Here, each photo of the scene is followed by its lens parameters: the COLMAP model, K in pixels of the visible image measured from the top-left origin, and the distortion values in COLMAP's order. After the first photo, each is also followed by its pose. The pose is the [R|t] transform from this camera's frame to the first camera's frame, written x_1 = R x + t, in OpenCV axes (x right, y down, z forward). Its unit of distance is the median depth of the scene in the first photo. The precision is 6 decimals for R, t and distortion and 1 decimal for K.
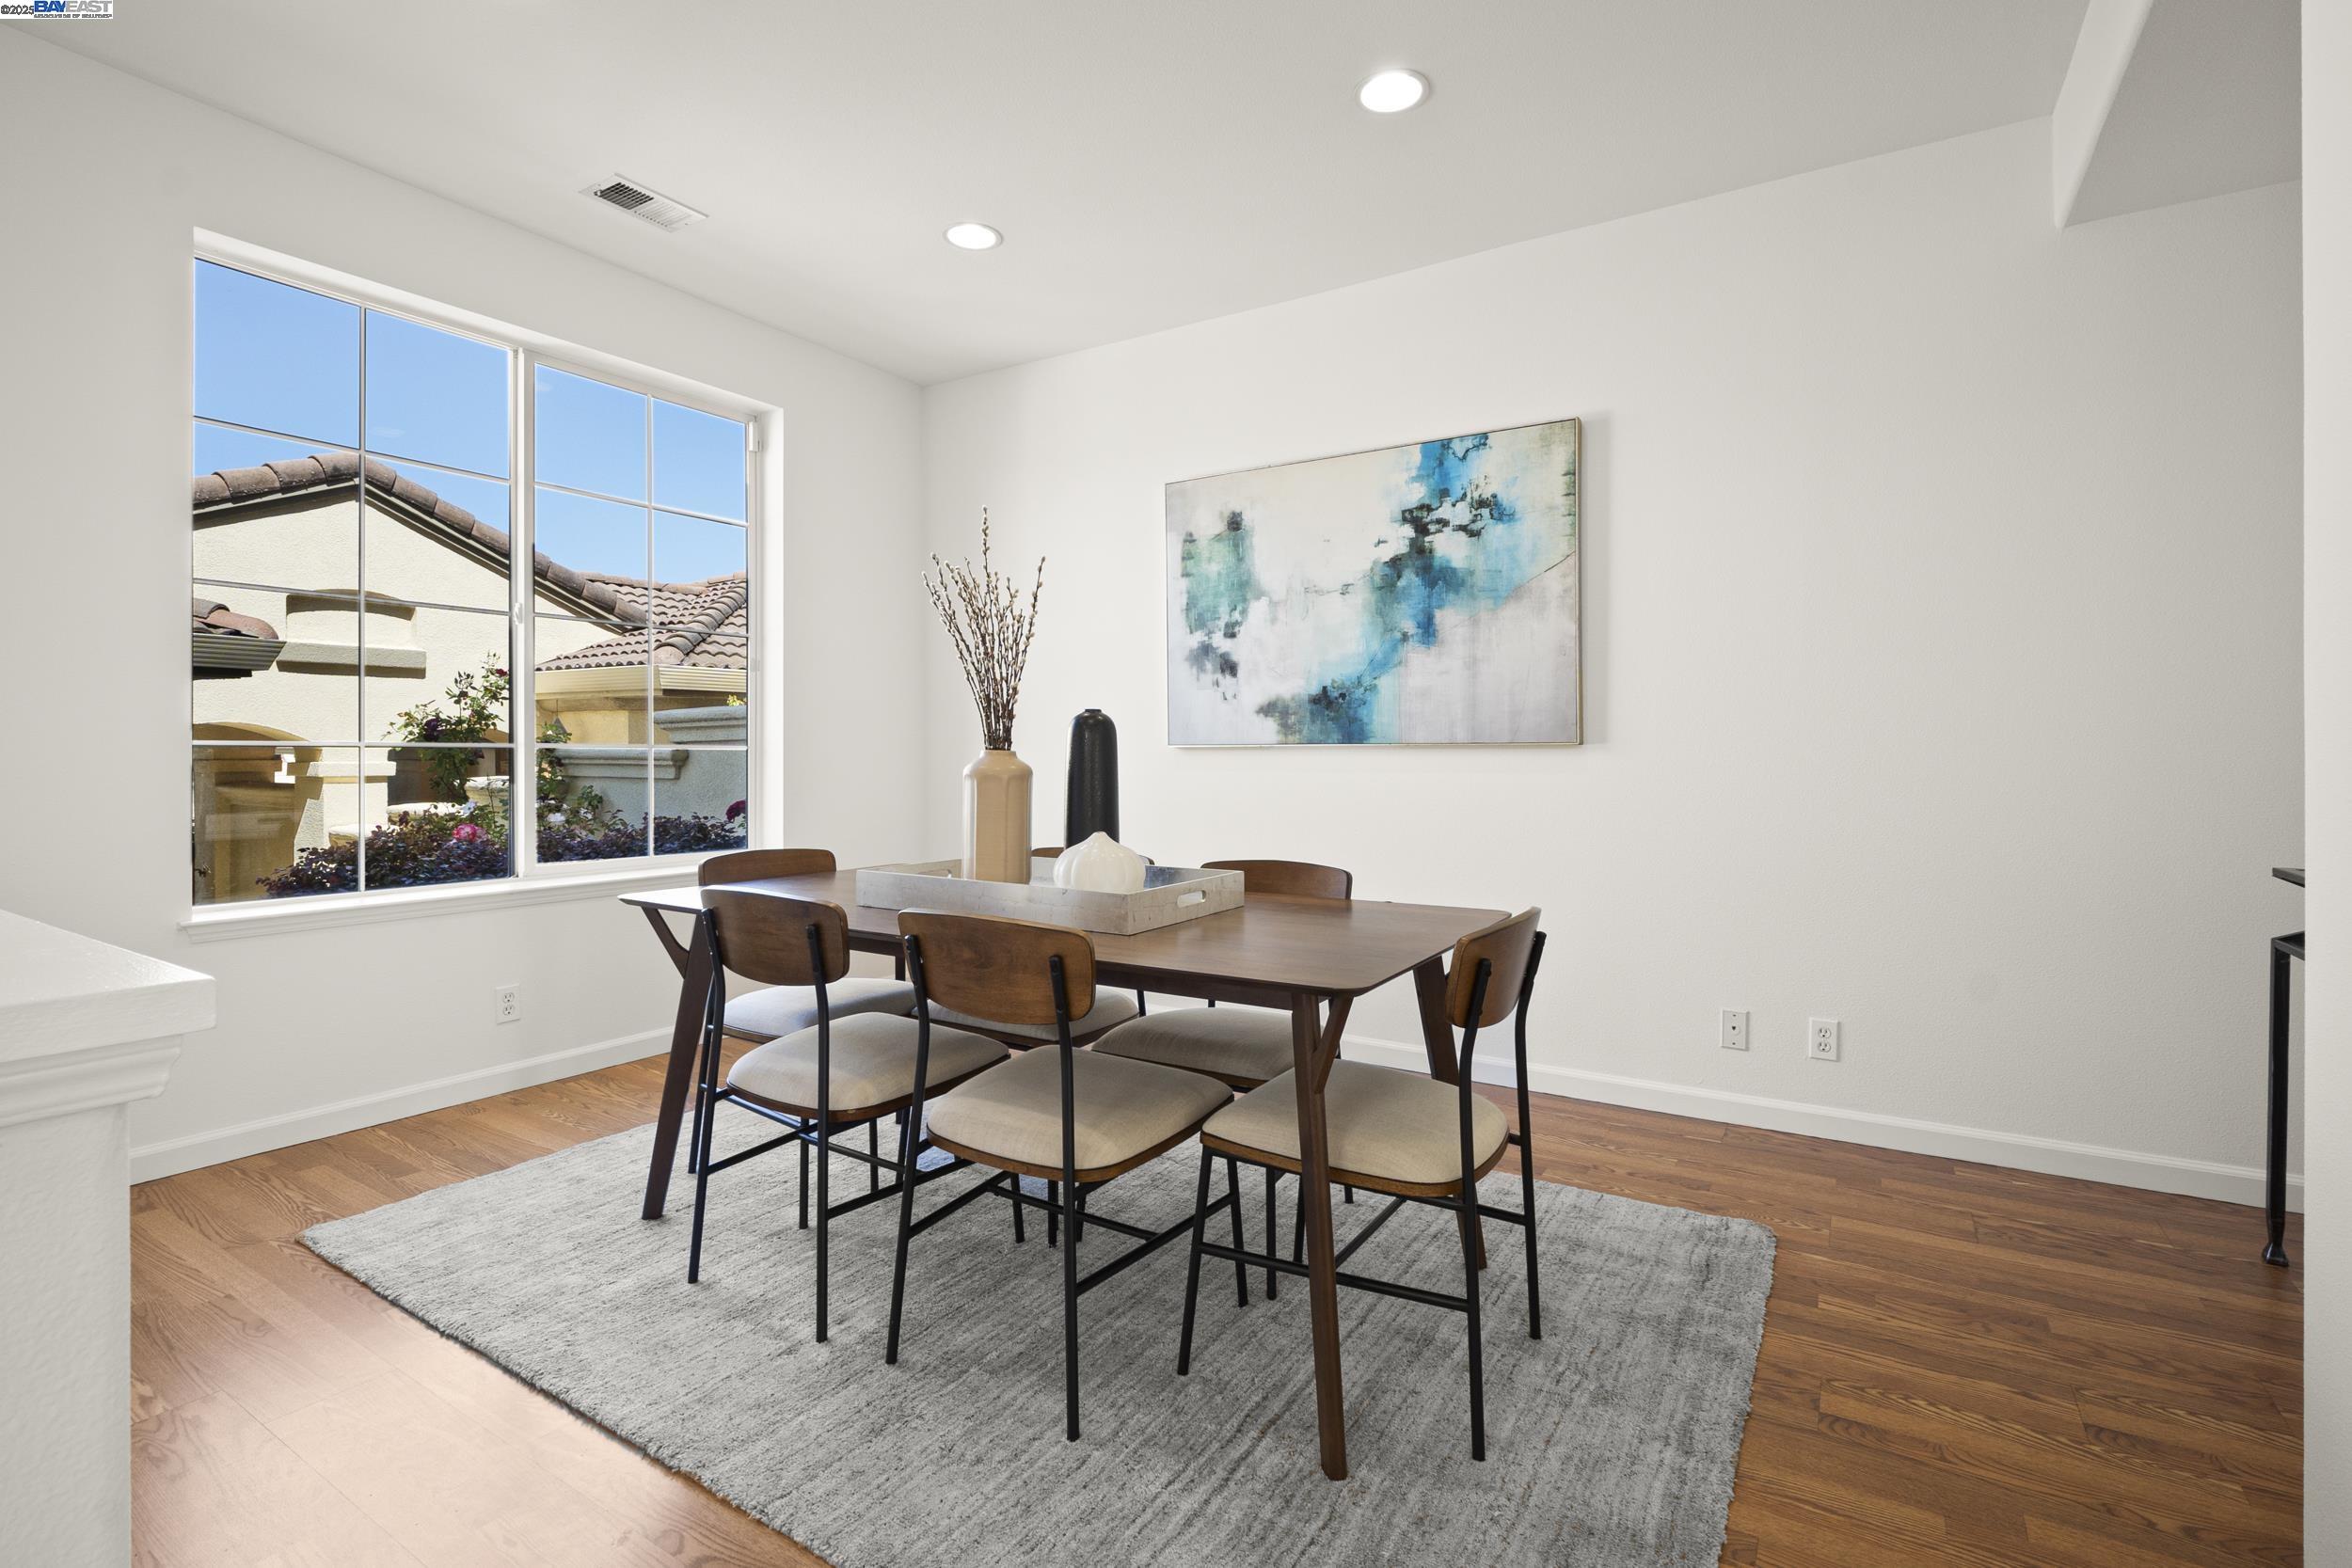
lens RADIAL K [[1080.0, 0, 1181.3], [0, 1080.0, 762.7], [0, 0, 1]] dist [-0.008684, -0.000059]
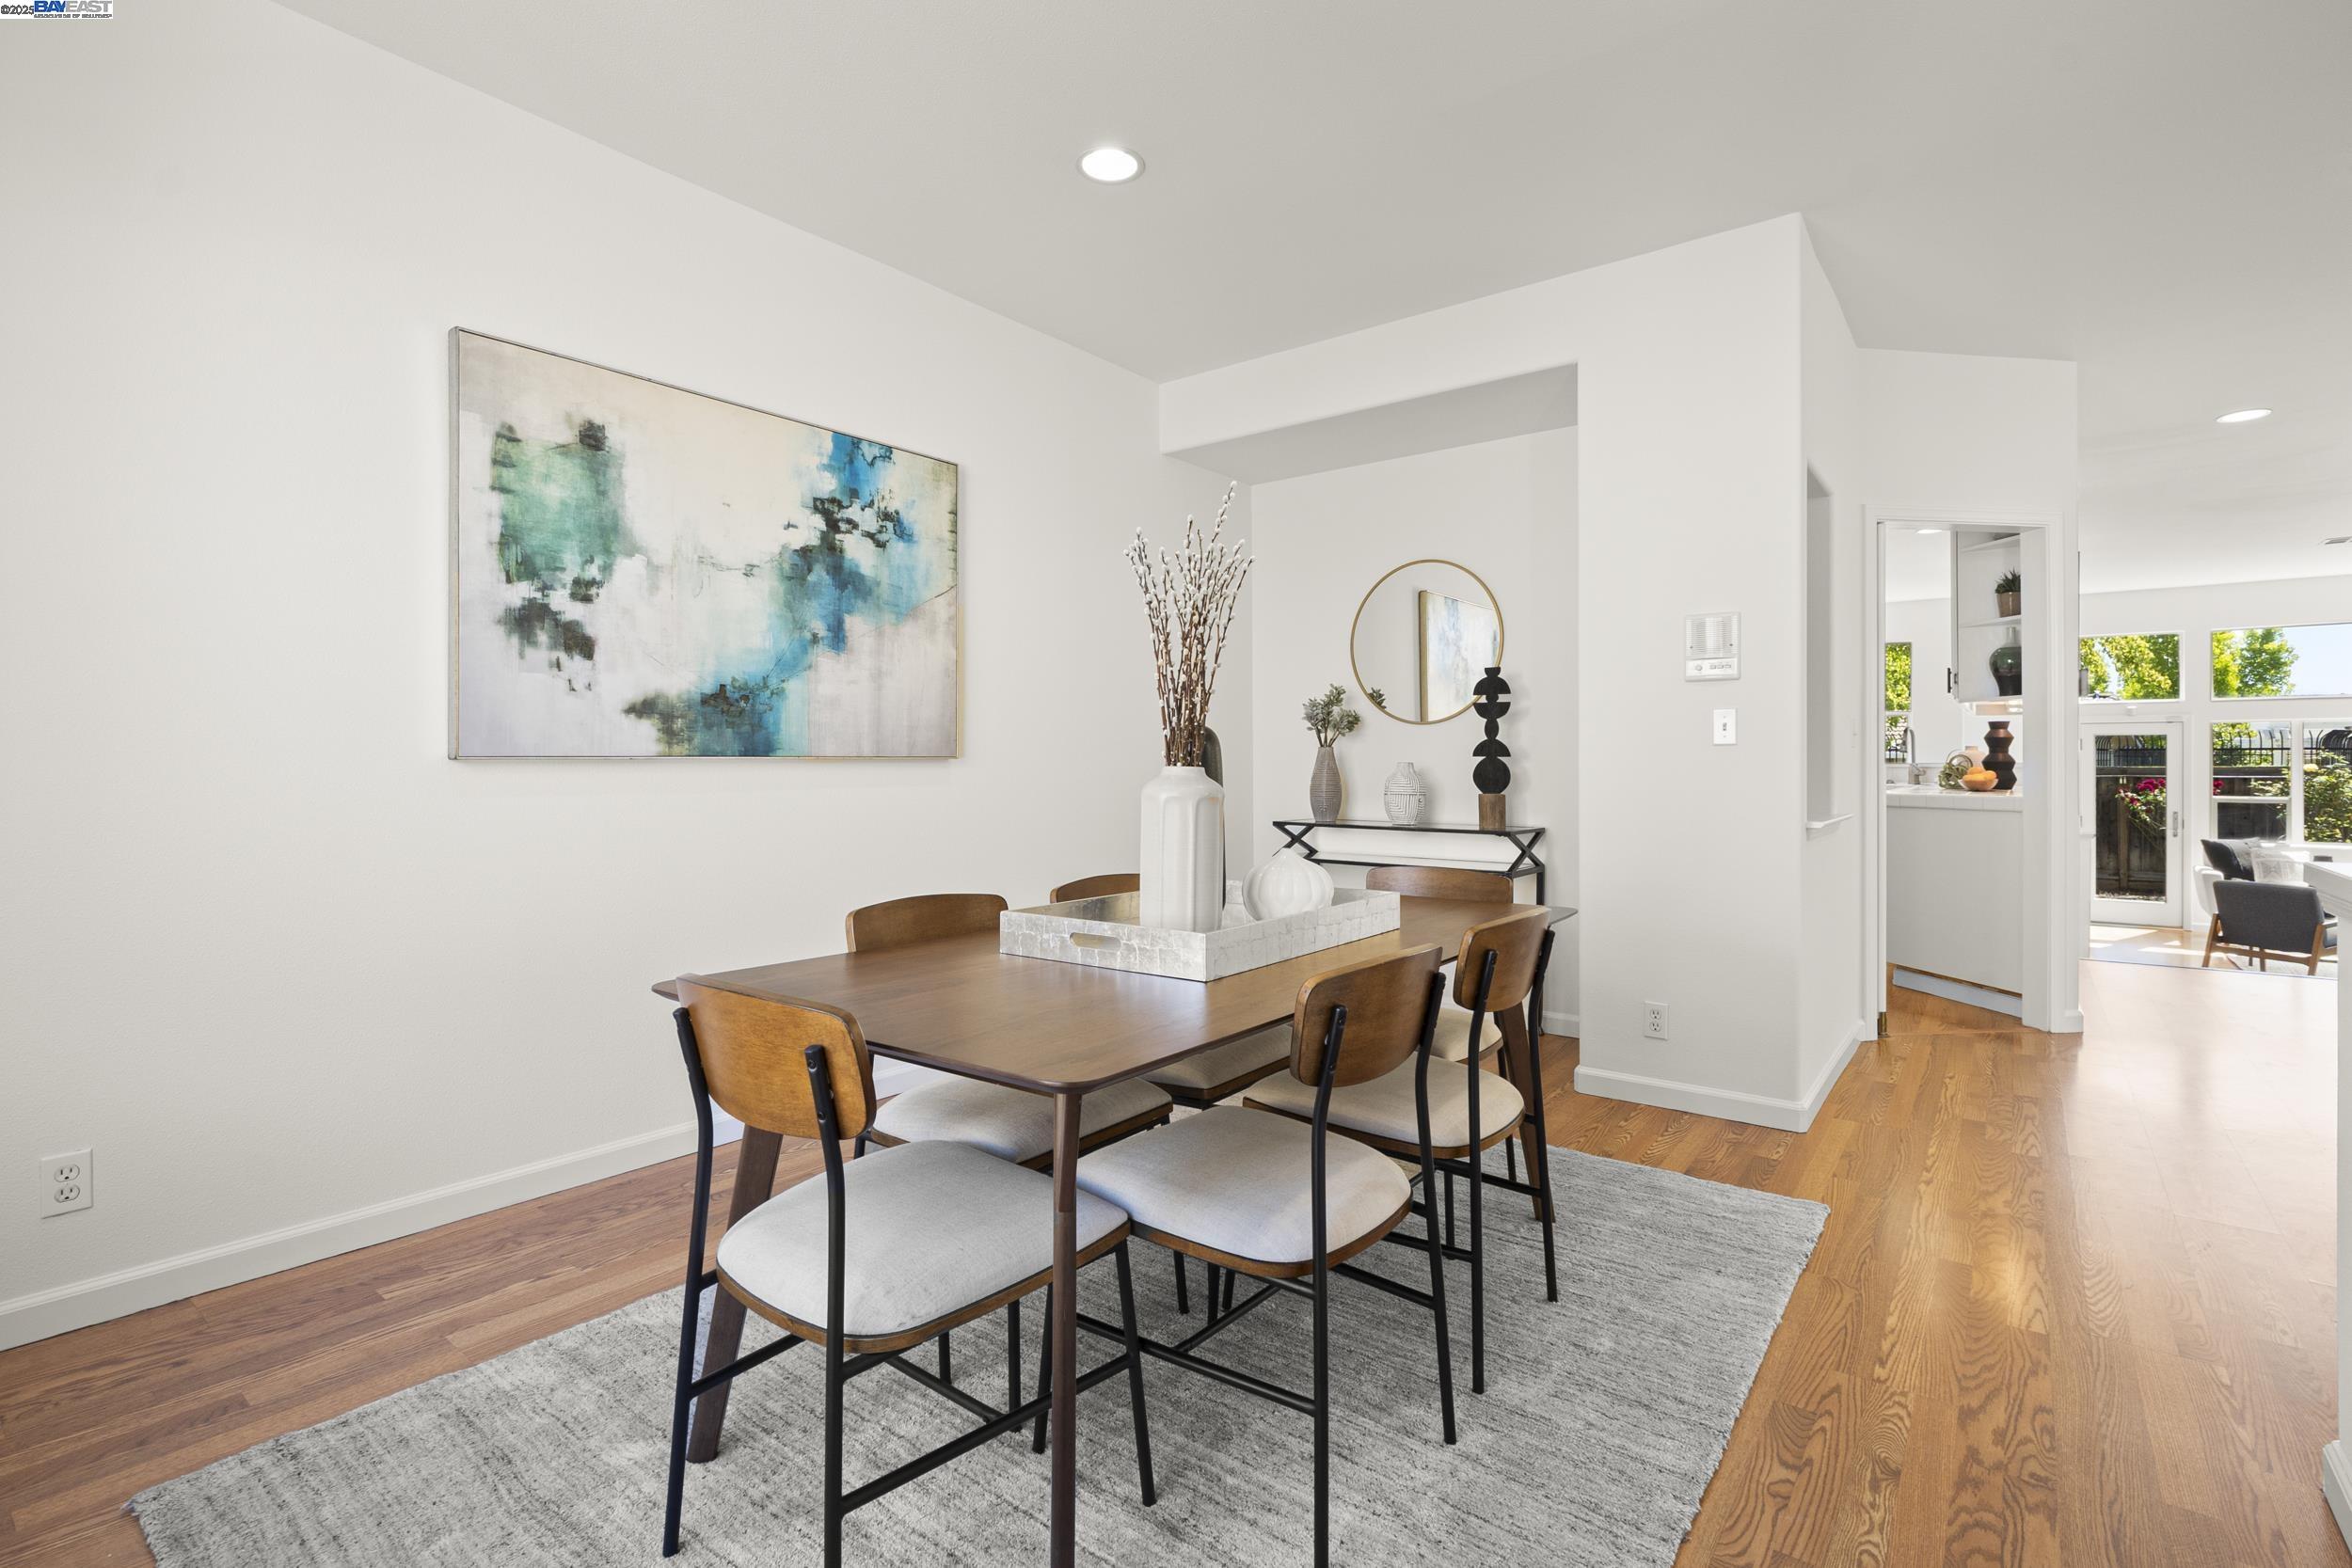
lens RADIAL K [[1080.0, 0, 1181.3], [0, 1080.0, 762.7], [0, 0, 1]] dist [-0.008684, -0.000059]
pose [[0.105070, -0.003872, 0.994457, -0.659451], [0.006009, 0.999977, 0.003258, -0.013907], [-0.994447, 0.005633, 0.105091, 0.604156]]
